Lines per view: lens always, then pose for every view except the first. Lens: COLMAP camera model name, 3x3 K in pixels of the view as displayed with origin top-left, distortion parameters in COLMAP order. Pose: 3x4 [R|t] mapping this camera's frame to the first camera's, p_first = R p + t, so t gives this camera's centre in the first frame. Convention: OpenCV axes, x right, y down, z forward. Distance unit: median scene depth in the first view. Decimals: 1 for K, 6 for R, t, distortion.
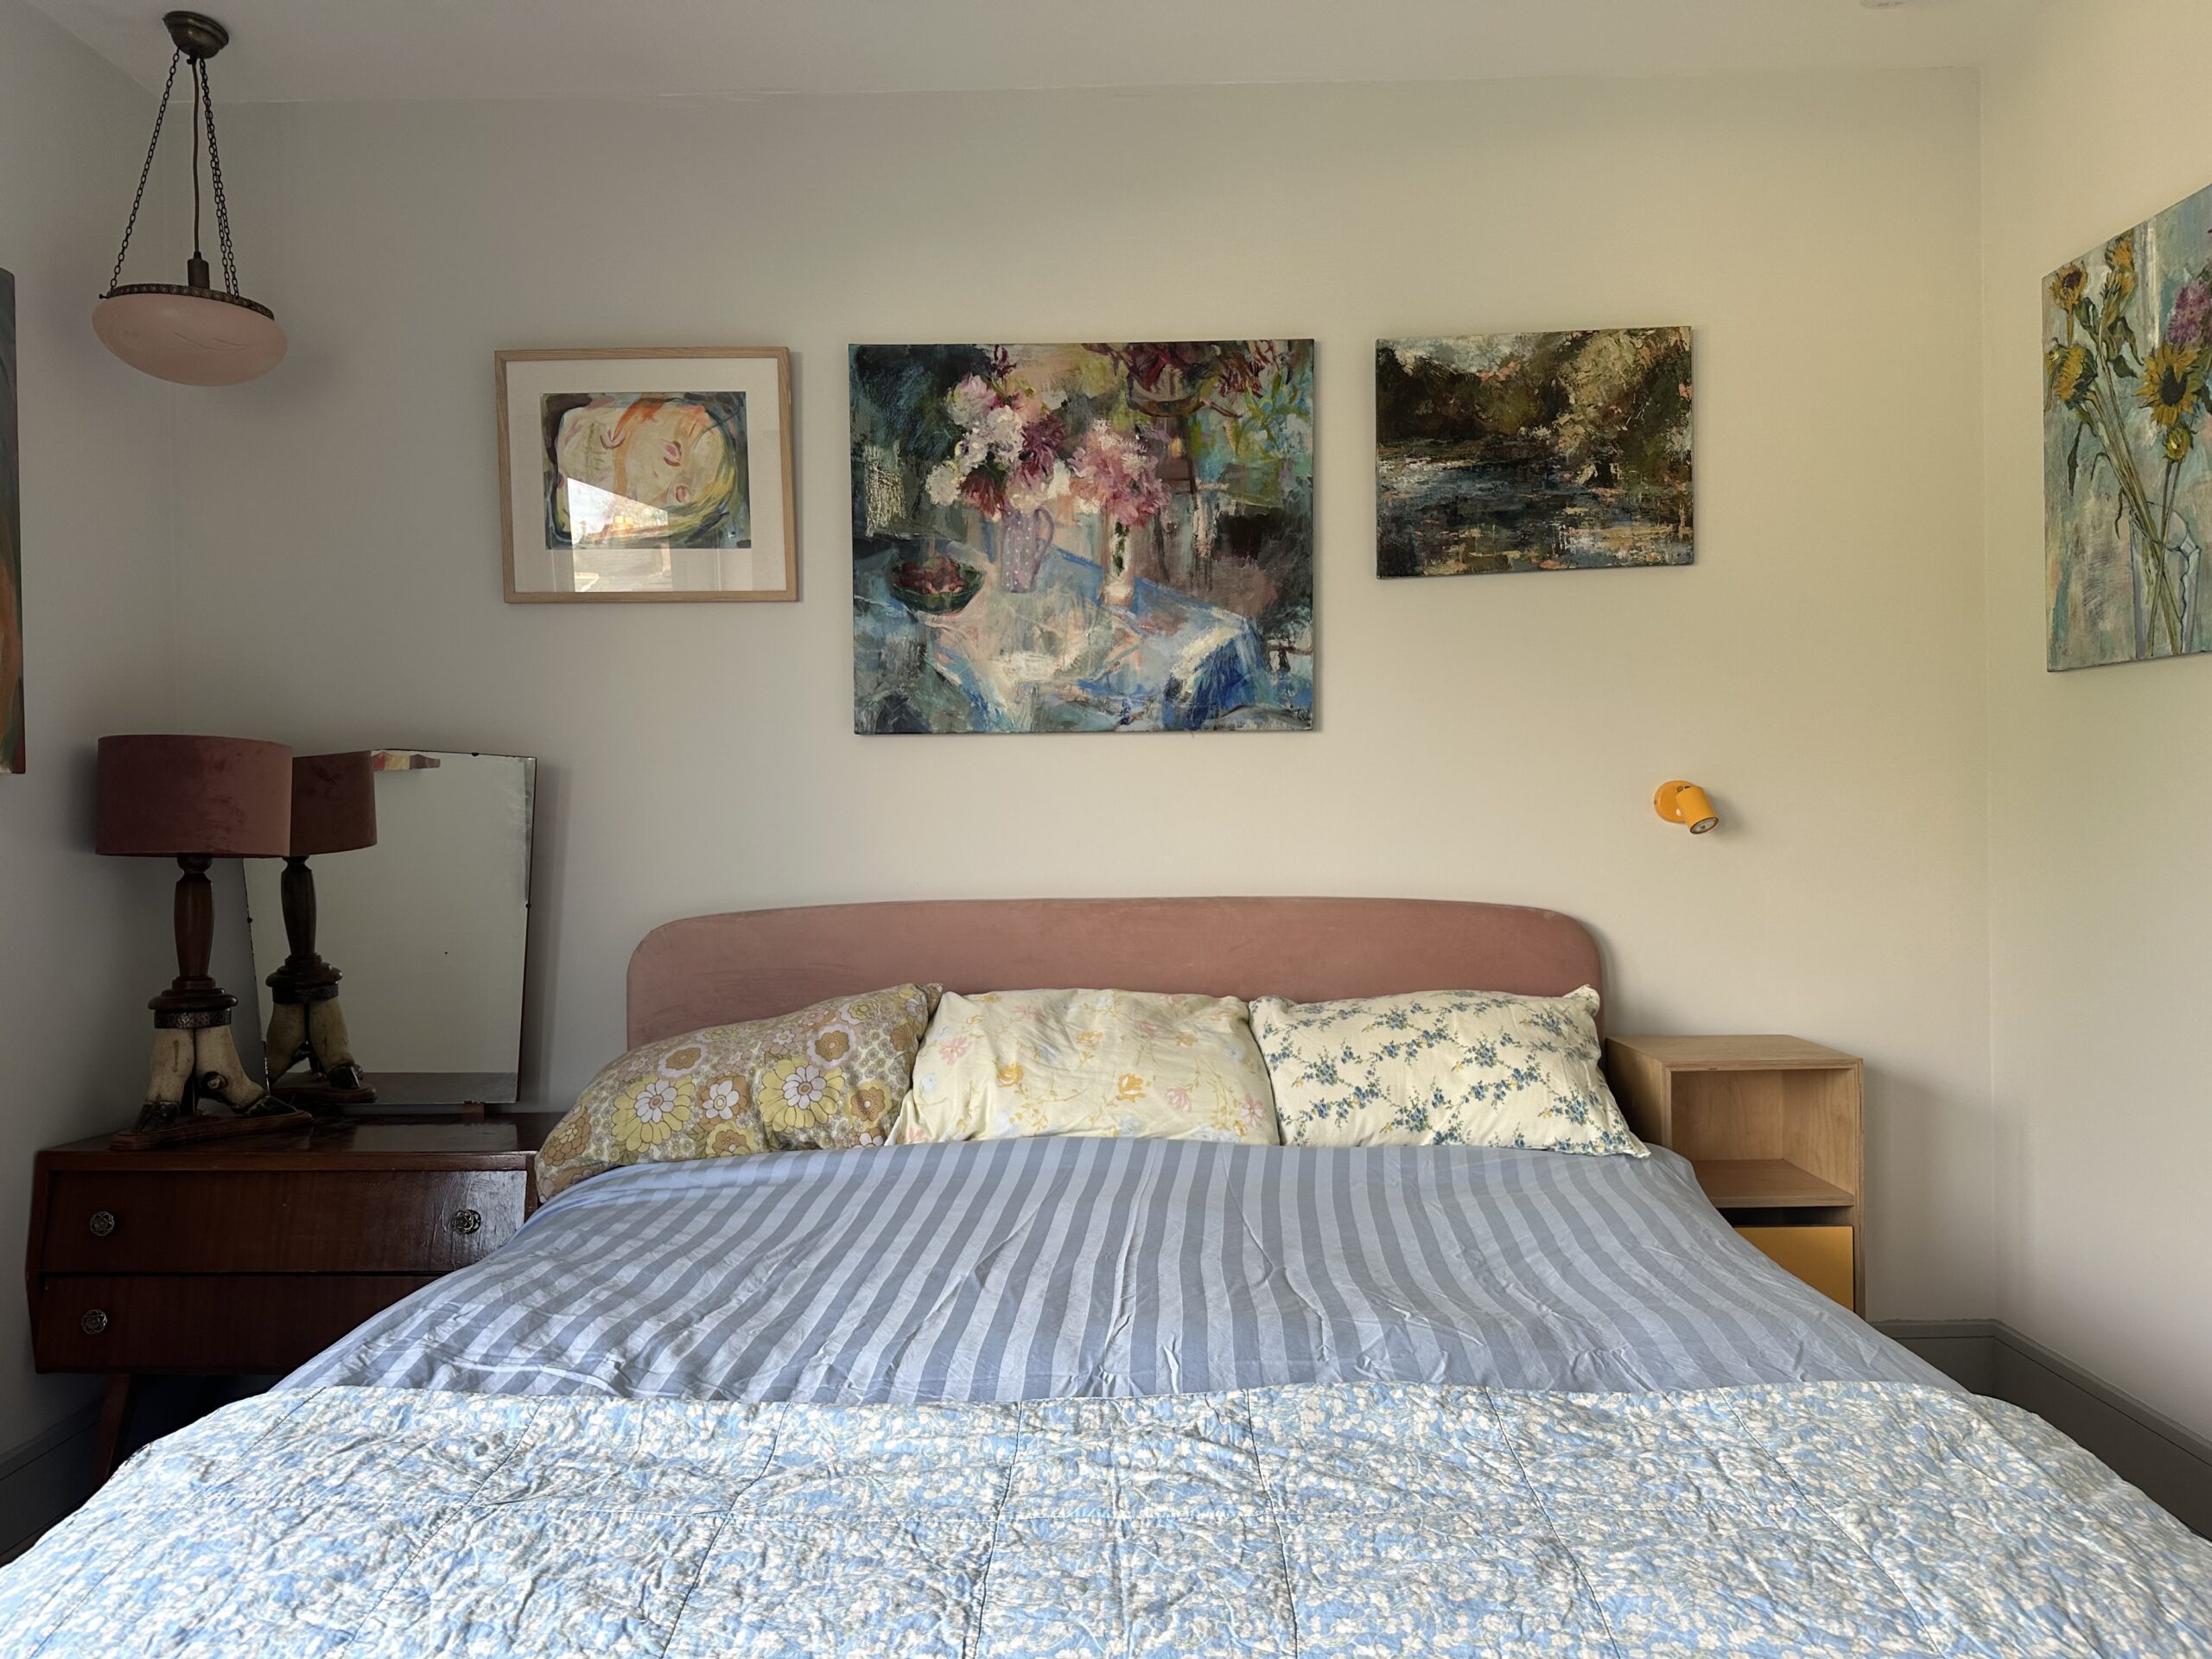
lens RADIAL K [[1536.0, 0, 1106.0], [0, 1536.0, 829.5], [0, 0, 1]] dist [0.156352, -0.248423]
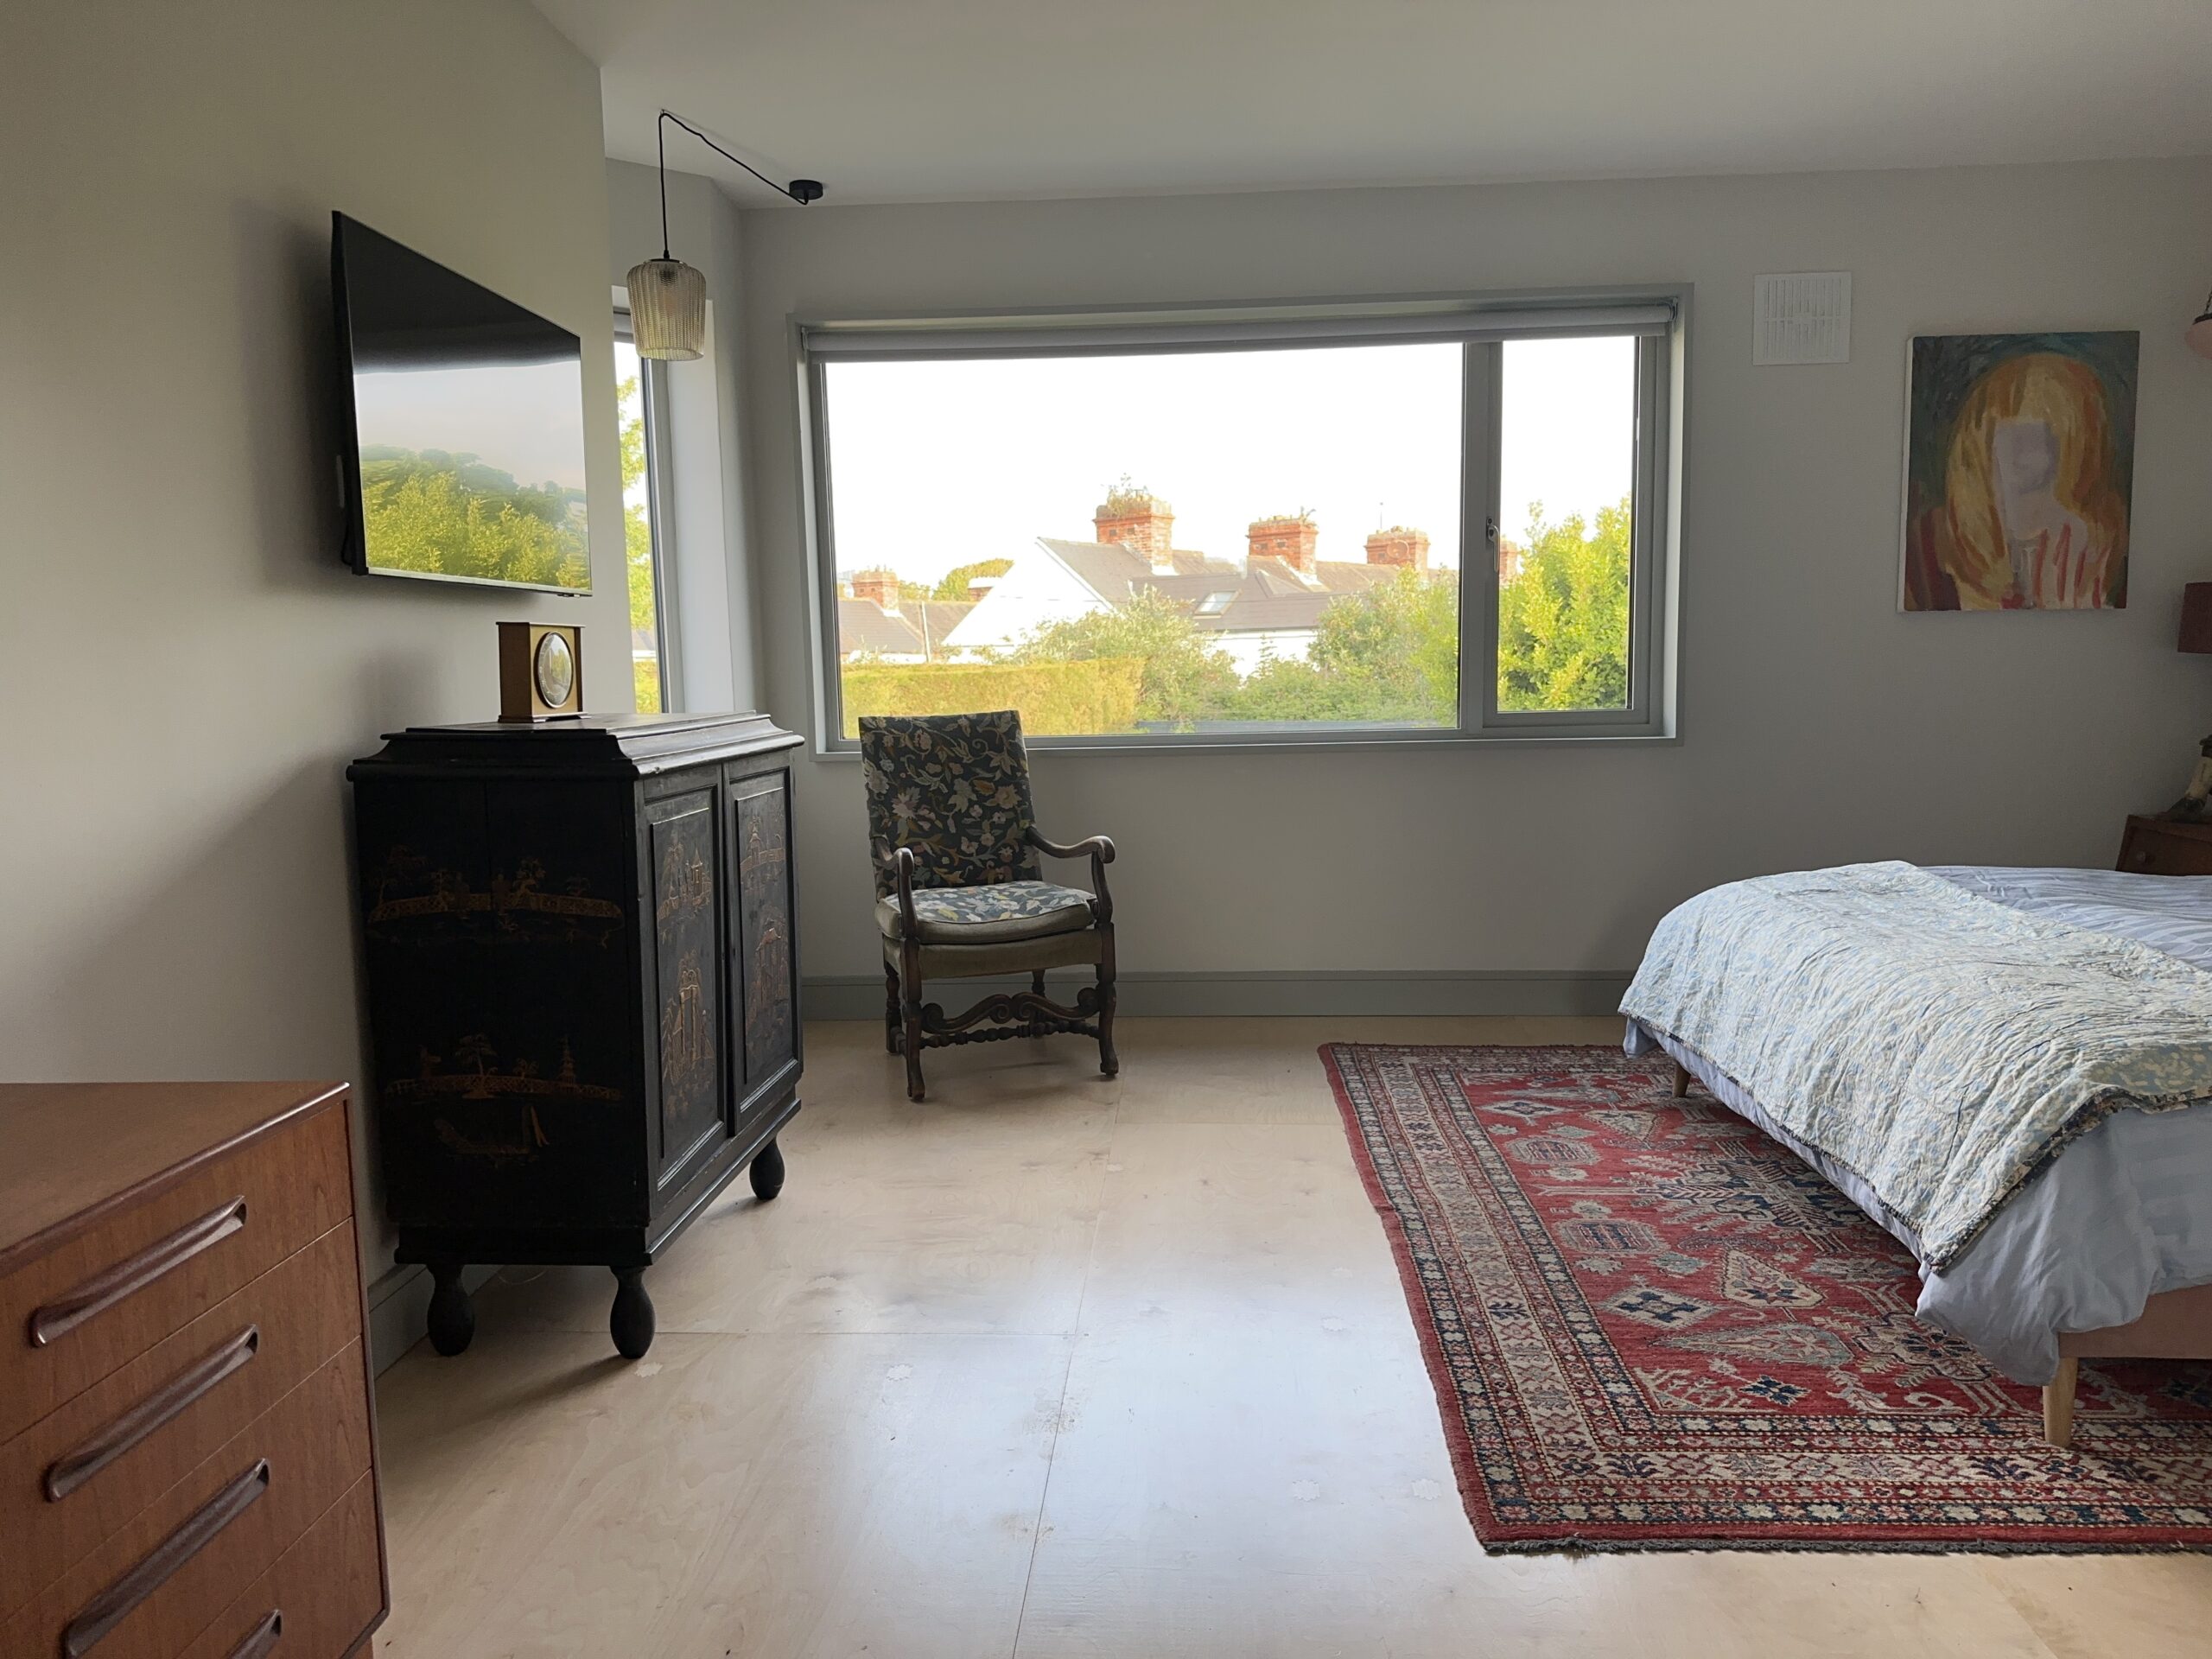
lens RADIAL K [[1536.0, 0, 1106.0], [0, 1536.0, 829.5], [0, 0, 1]] dist [0.156352, -0.248423]
pose [[-0.050275, 0.125807, -0.990780, 1.042307], [0.010524, 0.992046, 0.125434, -0.017778], [0.998680, -0.004121, -0.051199, -0.092991]]
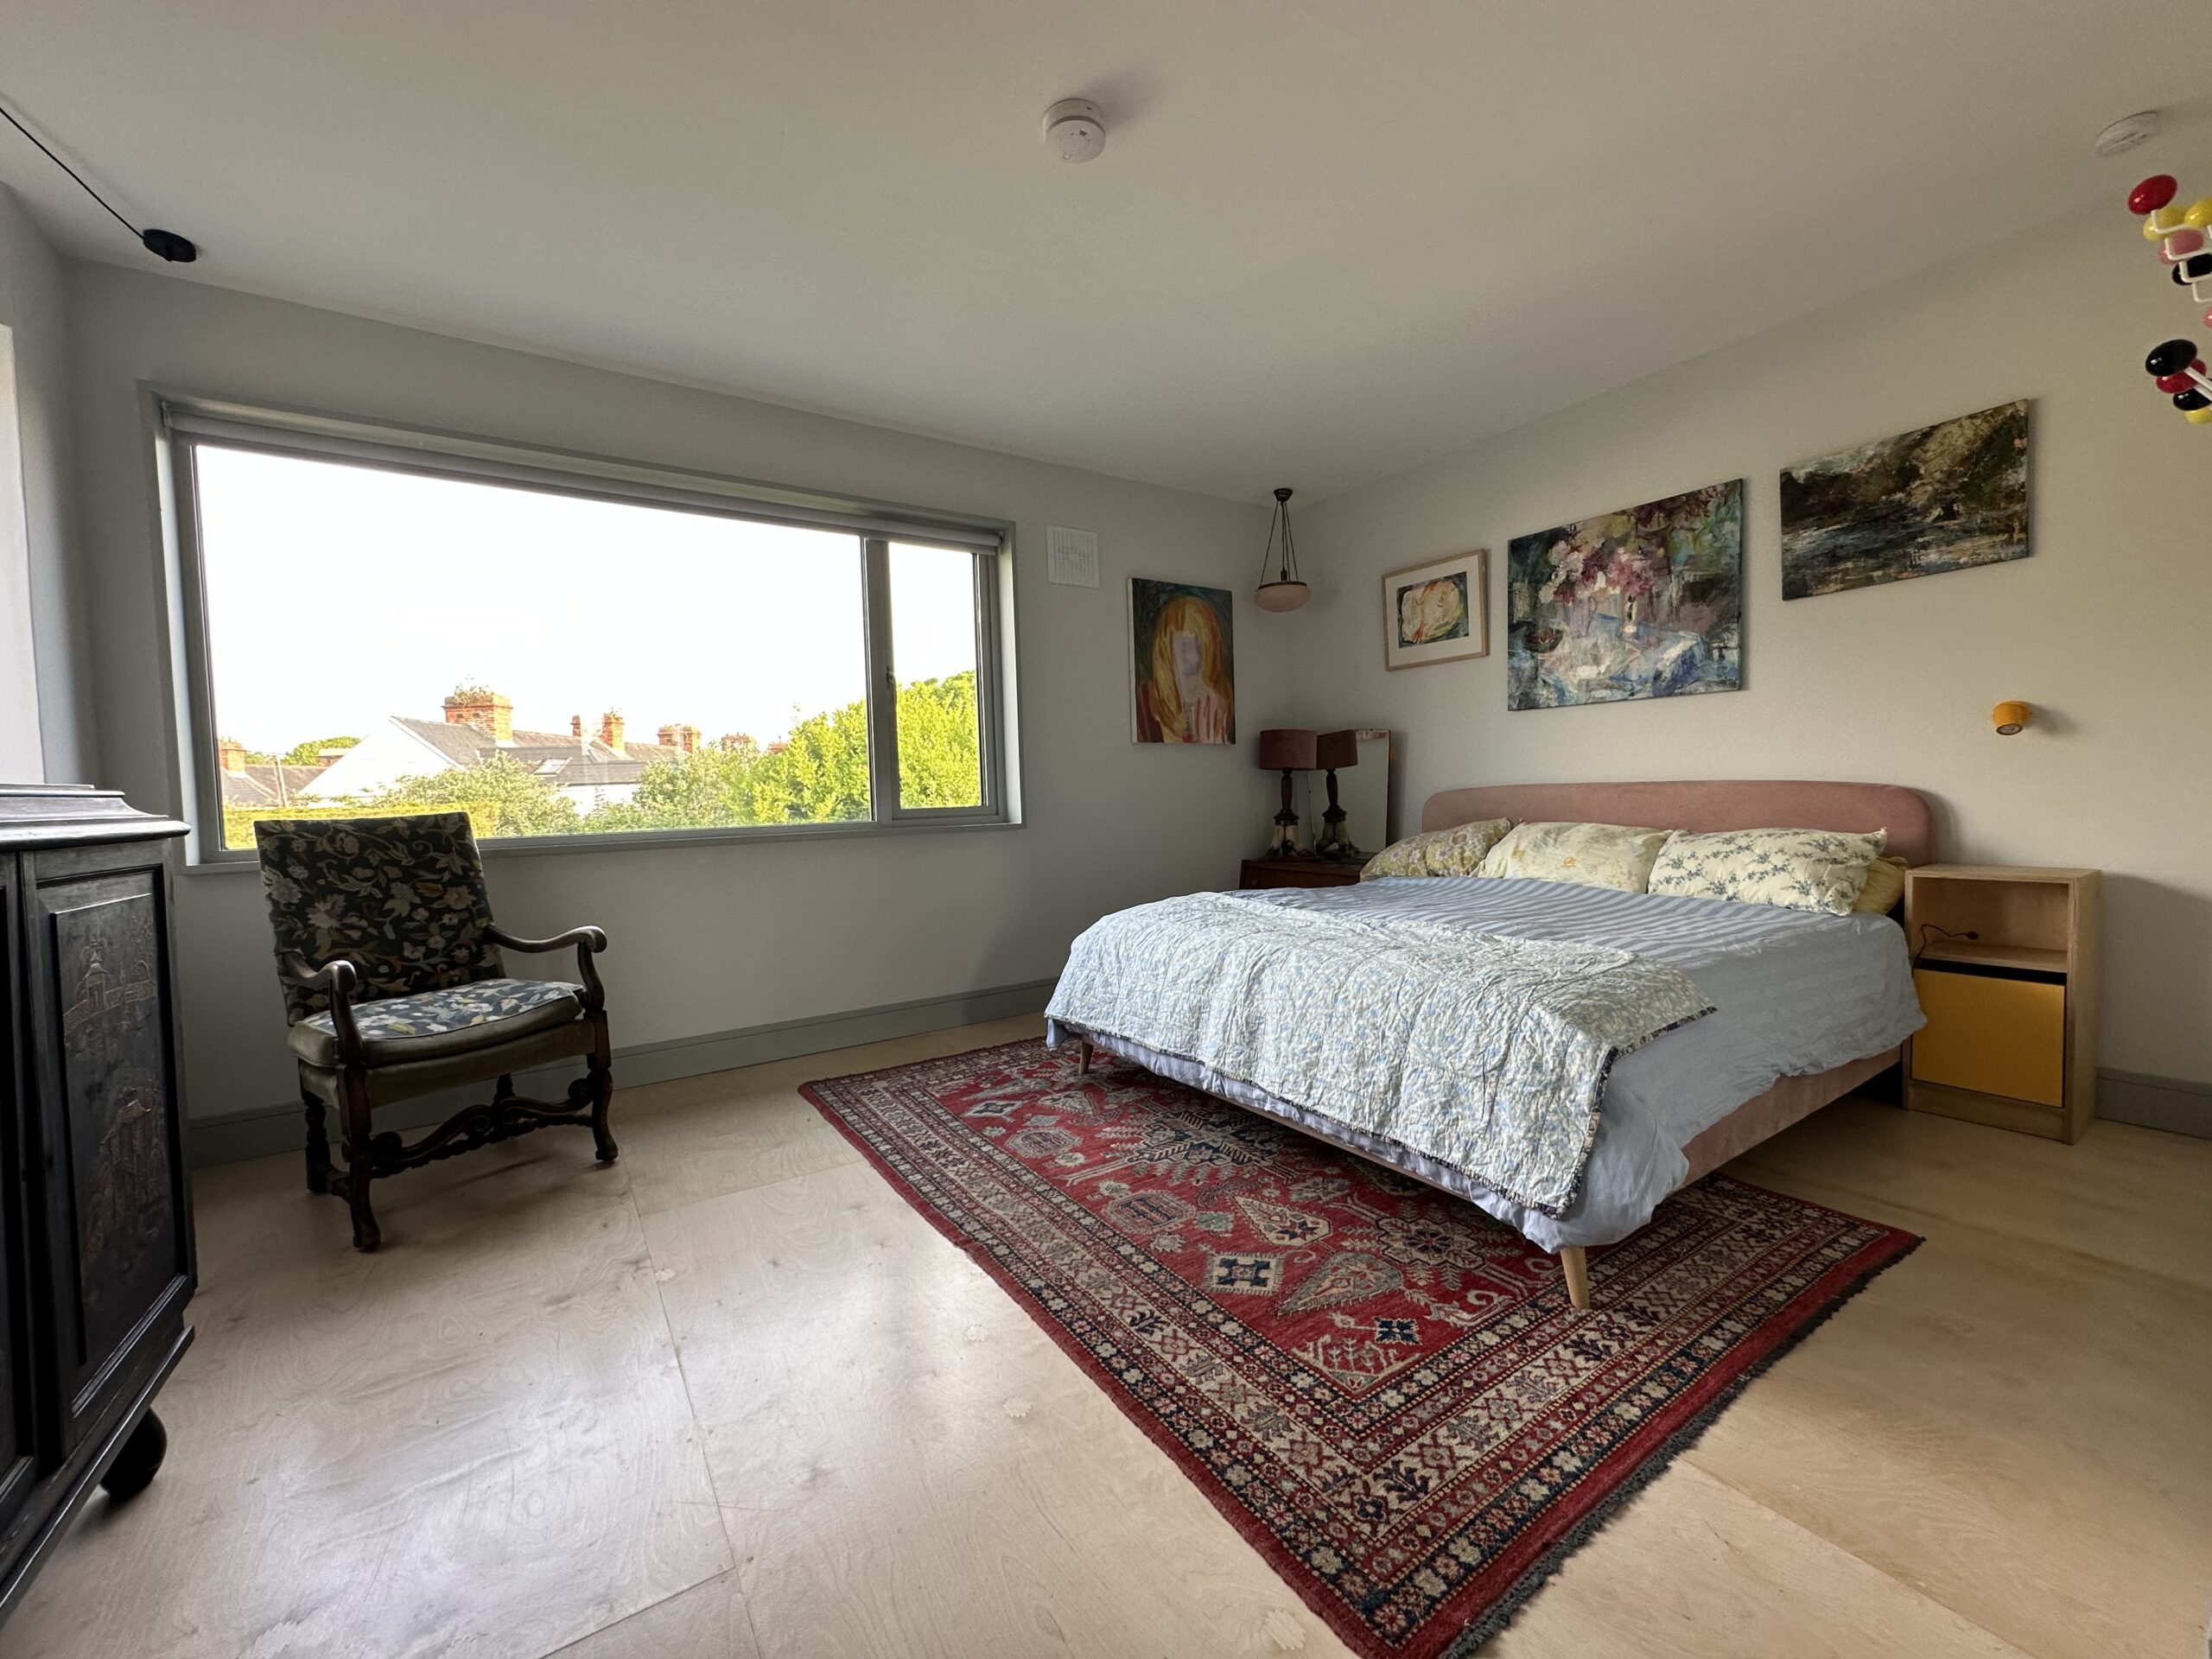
lens RADIAL K [[882.9, 0, 1106.0], [0, 882.9, 829.5], [0, 0, 1]] dist [-0.002860, 0.000049]
pose [[0.558920, 0.033962, -0.828526, 0.592926], [0.013072, 0.998676, 0.049755, 0.040407], [0.829119, -0.038640, 0.557736, -0.226376]]
